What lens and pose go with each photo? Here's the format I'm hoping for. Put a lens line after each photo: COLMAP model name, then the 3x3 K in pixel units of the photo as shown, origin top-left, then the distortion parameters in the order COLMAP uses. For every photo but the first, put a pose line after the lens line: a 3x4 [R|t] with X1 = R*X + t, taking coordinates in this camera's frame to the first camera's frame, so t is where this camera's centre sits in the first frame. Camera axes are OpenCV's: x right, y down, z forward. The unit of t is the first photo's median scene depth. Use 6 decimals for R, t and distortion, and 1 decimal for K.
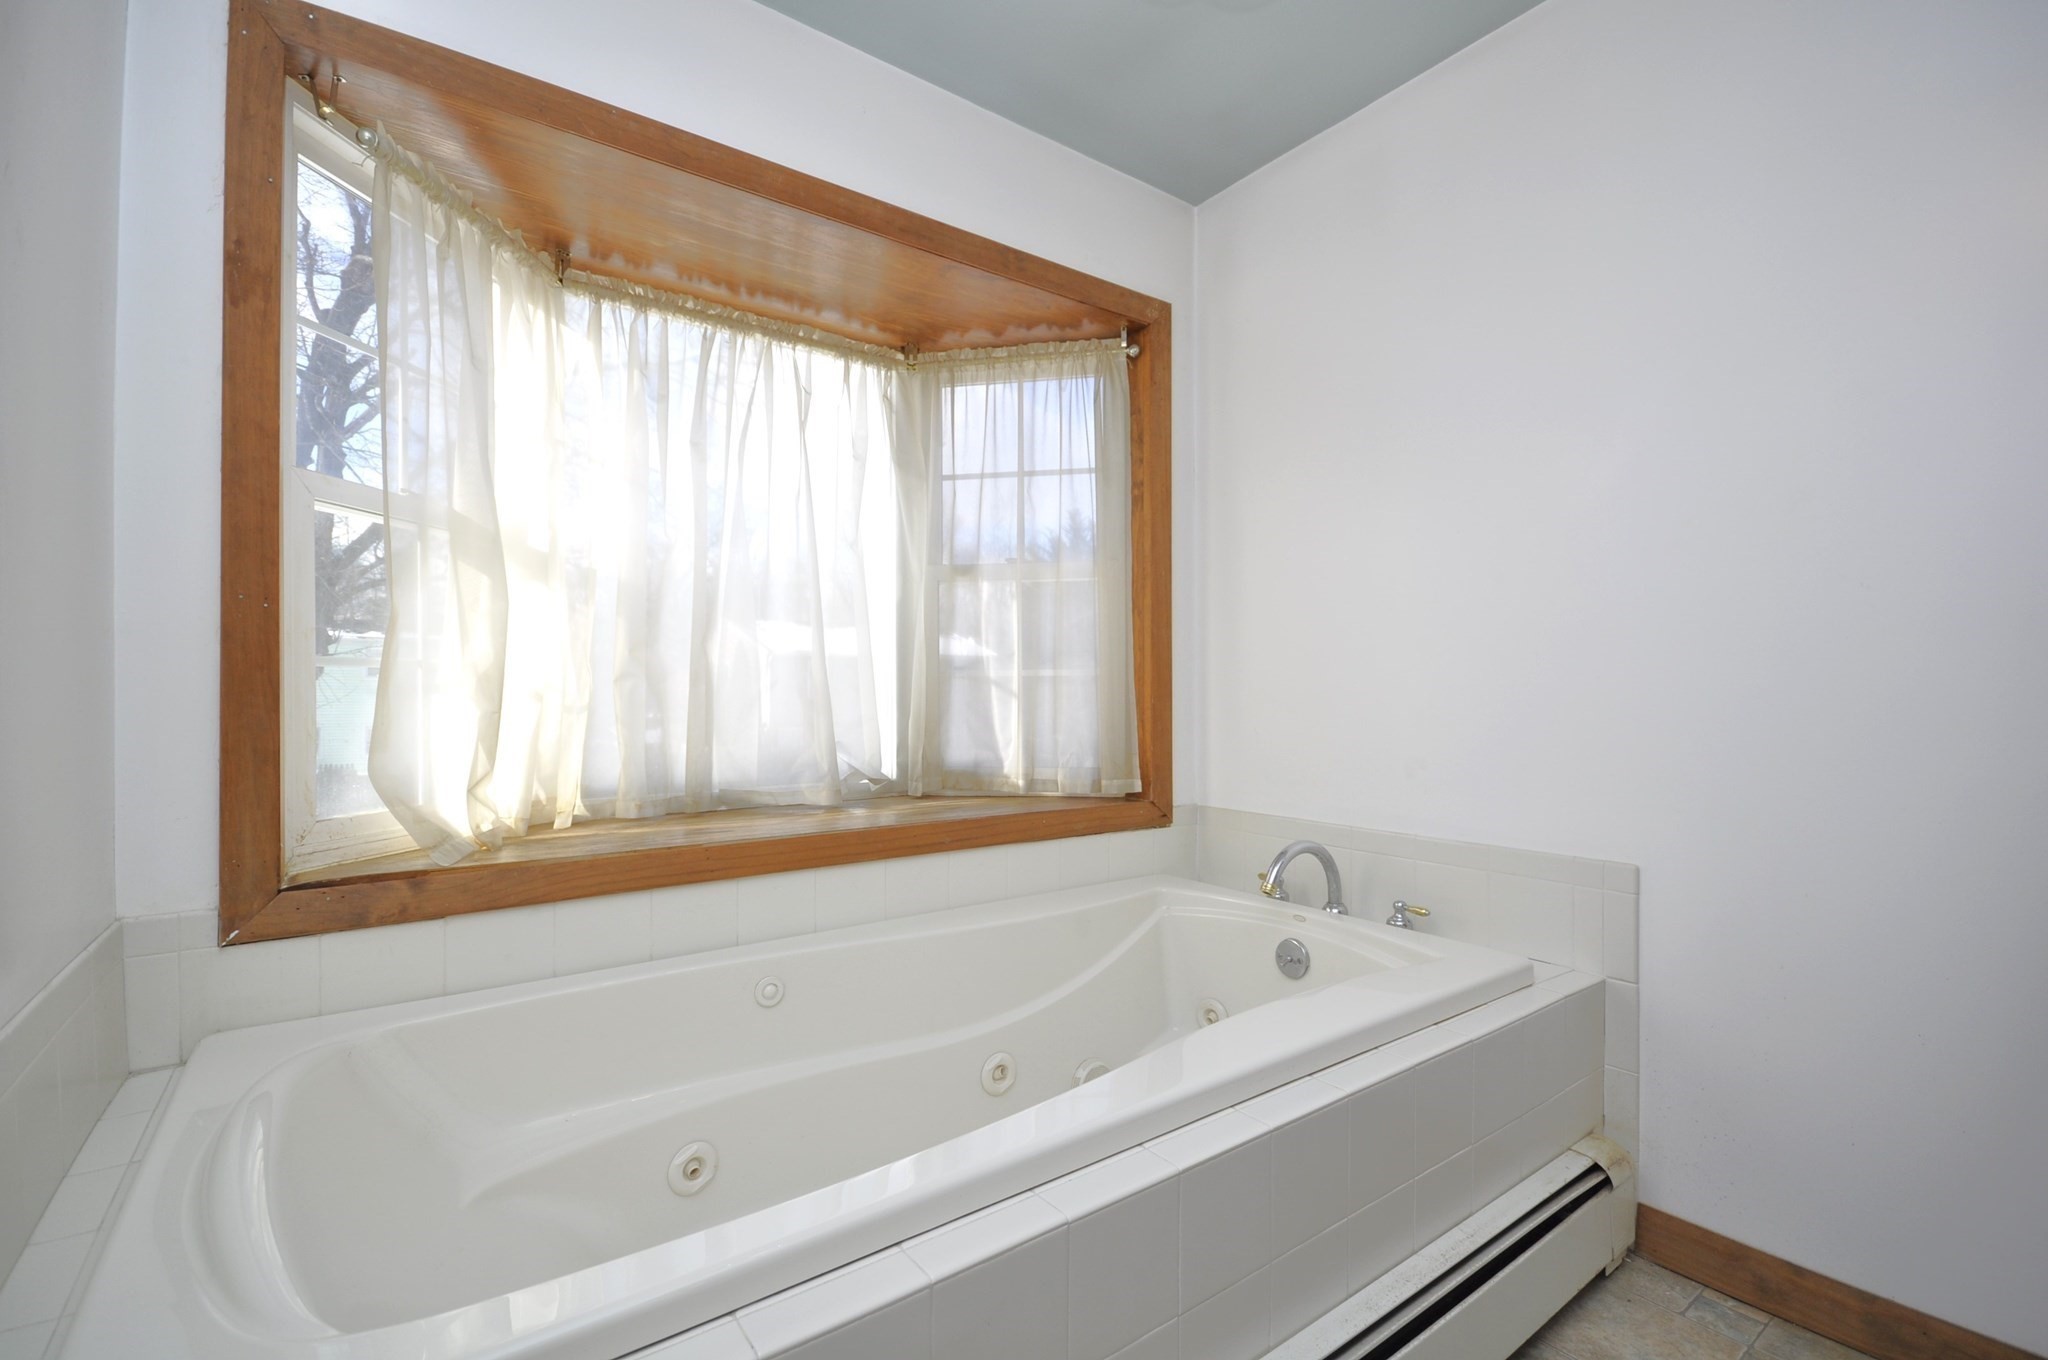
lens RADIAL K [[899.4, 0, 1022.7], [0, 899.4, 686.5], [0, 0, 1]] dist [0.002188, -0.006993]
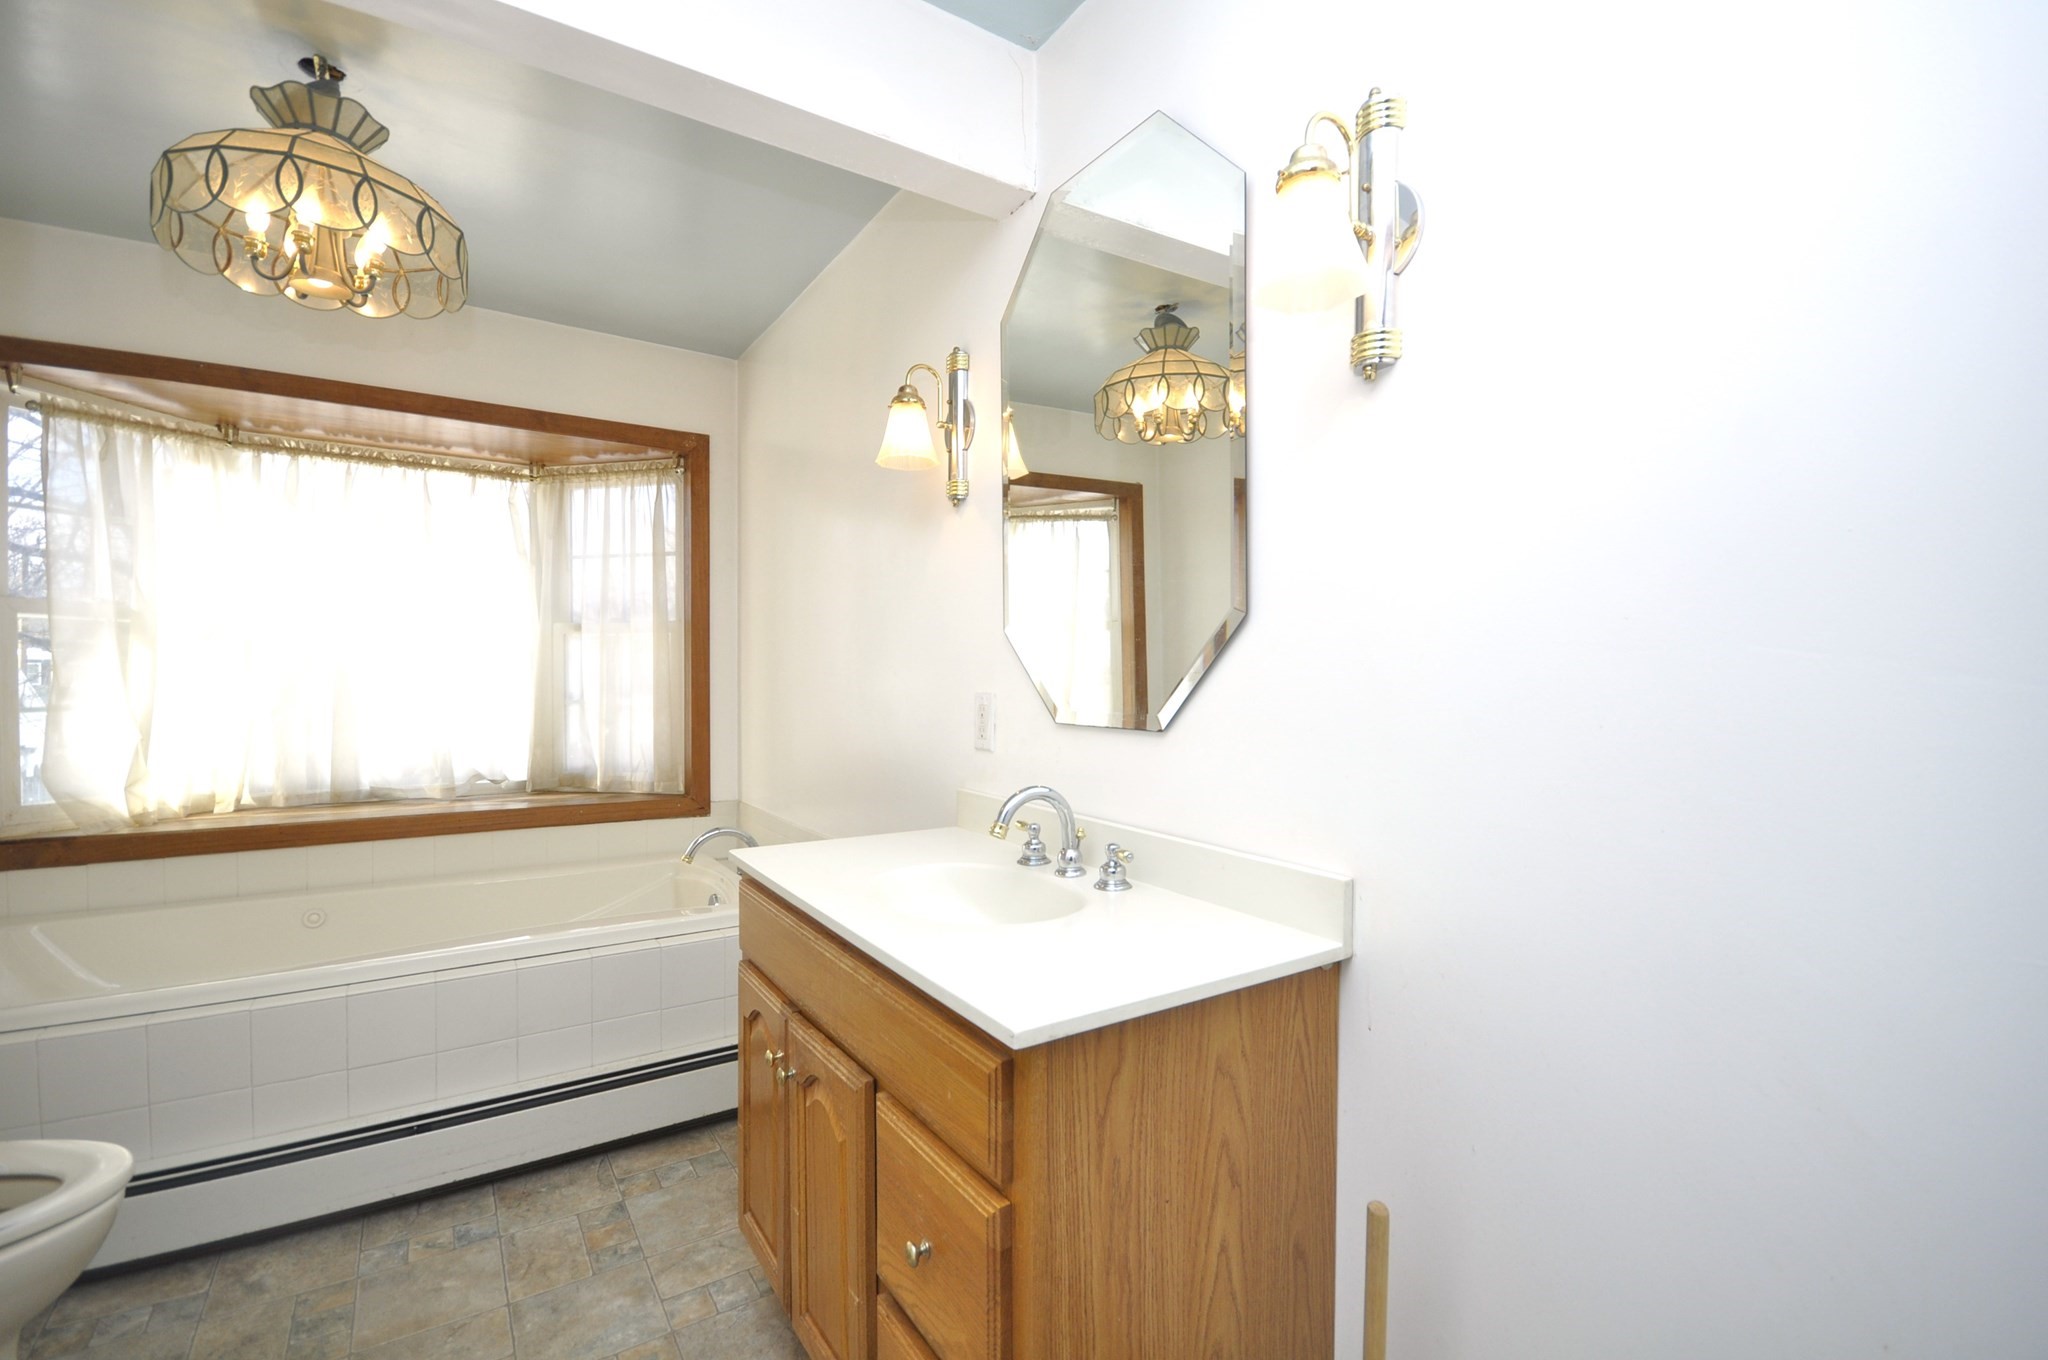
lens RADIAL K [[899.4, 0, 1035.3], [0, 899.4, 691.0], [0, 0, 1]] dist [0.002188, -0.006993]
pose [[0.999418, 0.004507, -0.033806, 0.799639], [-0.003915, 0.999838, 0.017556, -0.069451], [0.033880, -0.017413, 0.999274, -0.403758]]
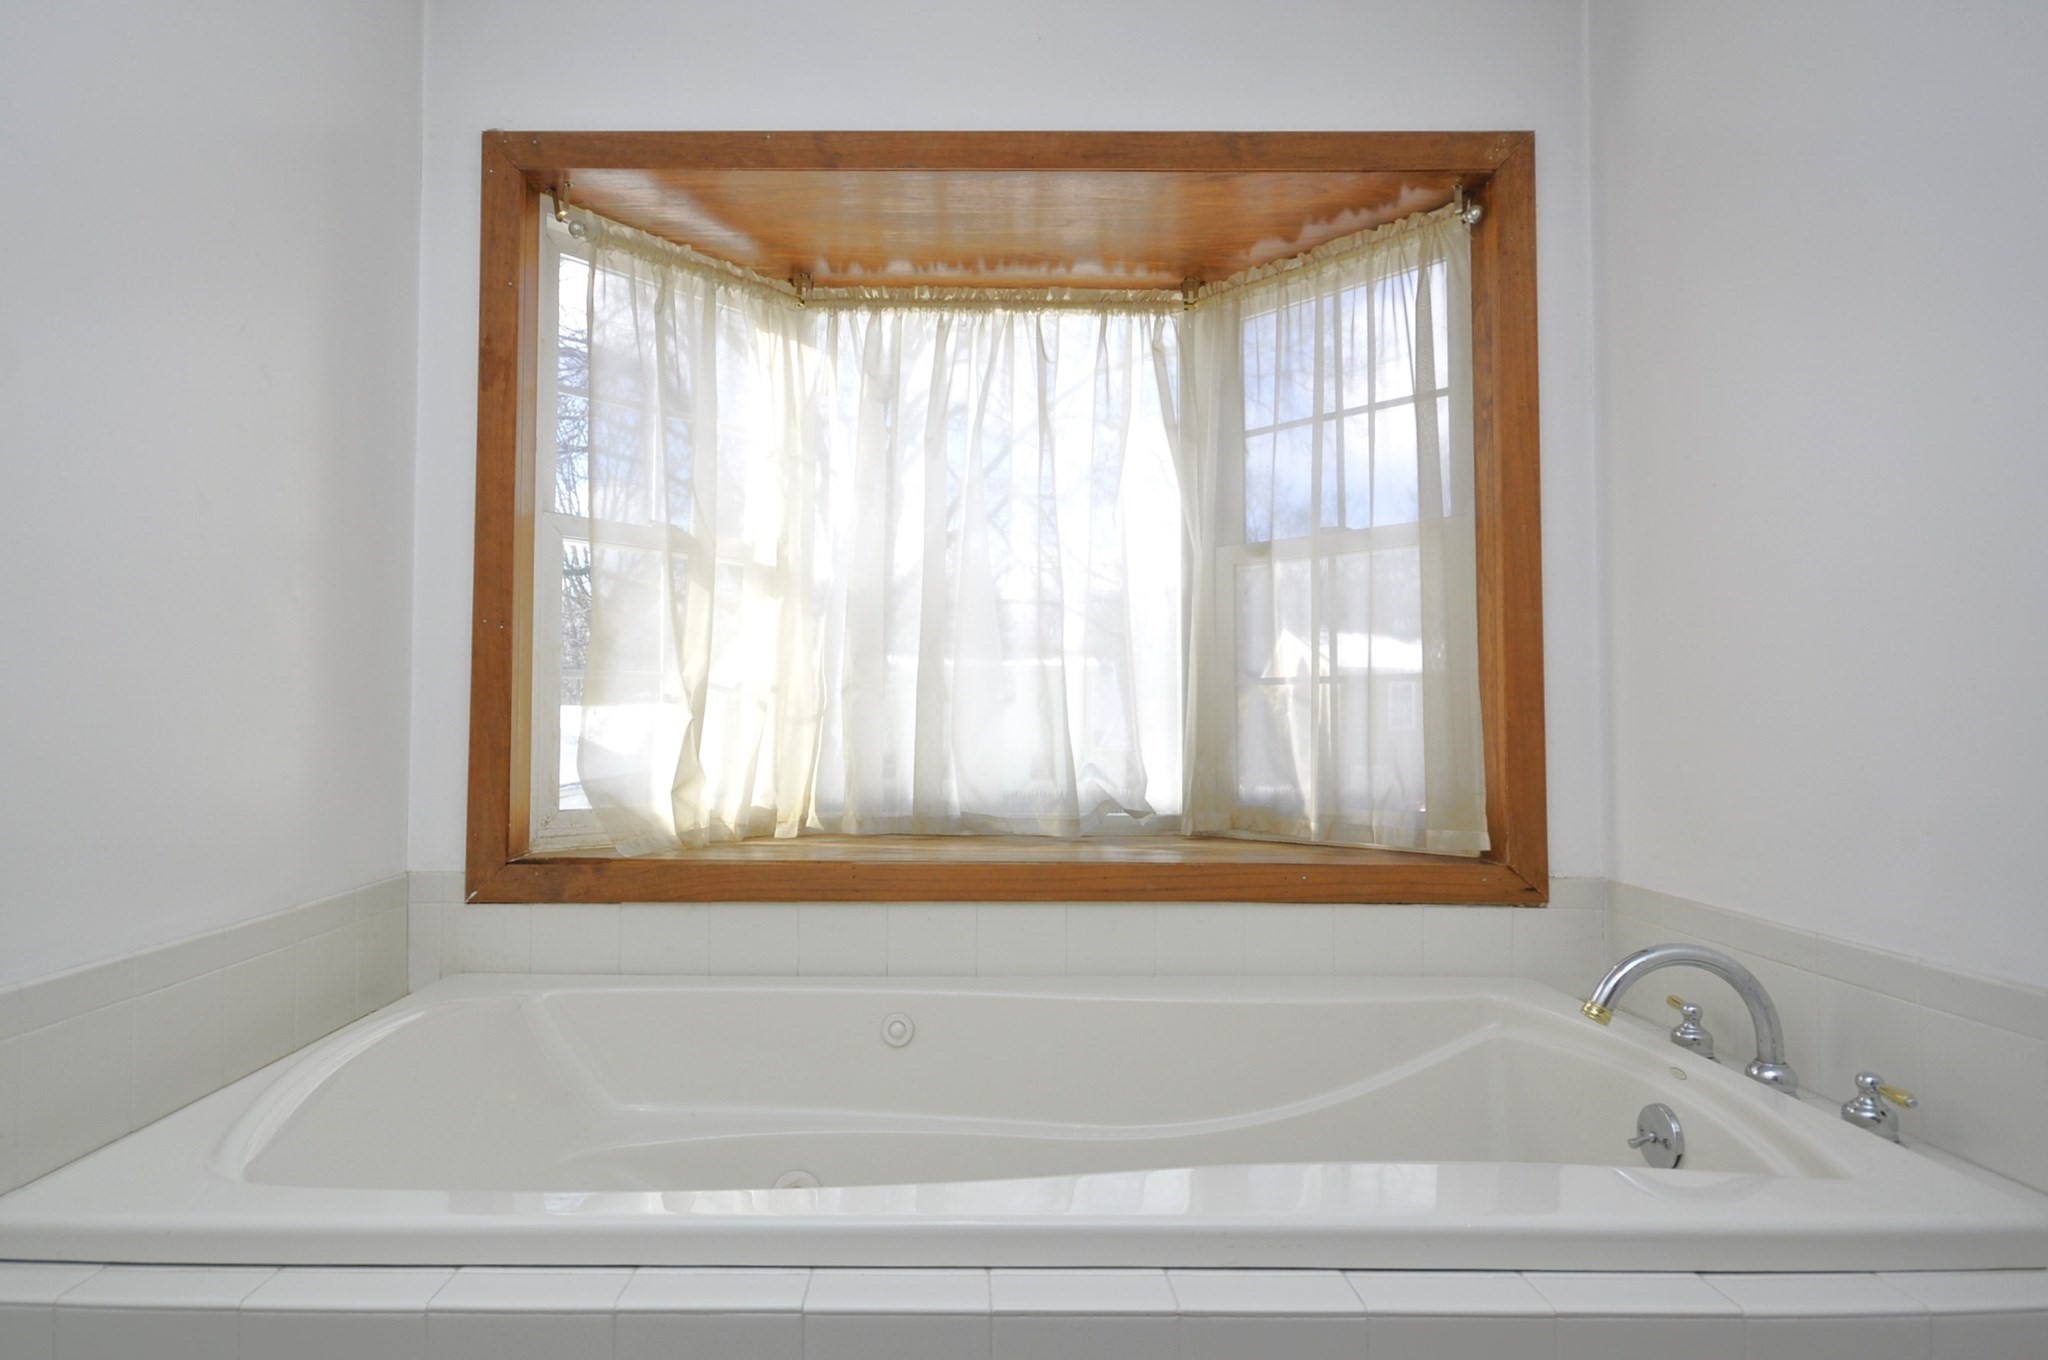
lens RADIAL K [[1102.5, 0, 965.8], [0, 1102.5, 667.2], [0, 0, 1]] dist [-0.006673, 0.003649]
pose [[0.805210, -0.023521, -0.592523, 0.344478], [-0.001999, 0.999100, -0.042378, 0.016442], [0.592987, 0.035308, 0.804438, 0.104799]]
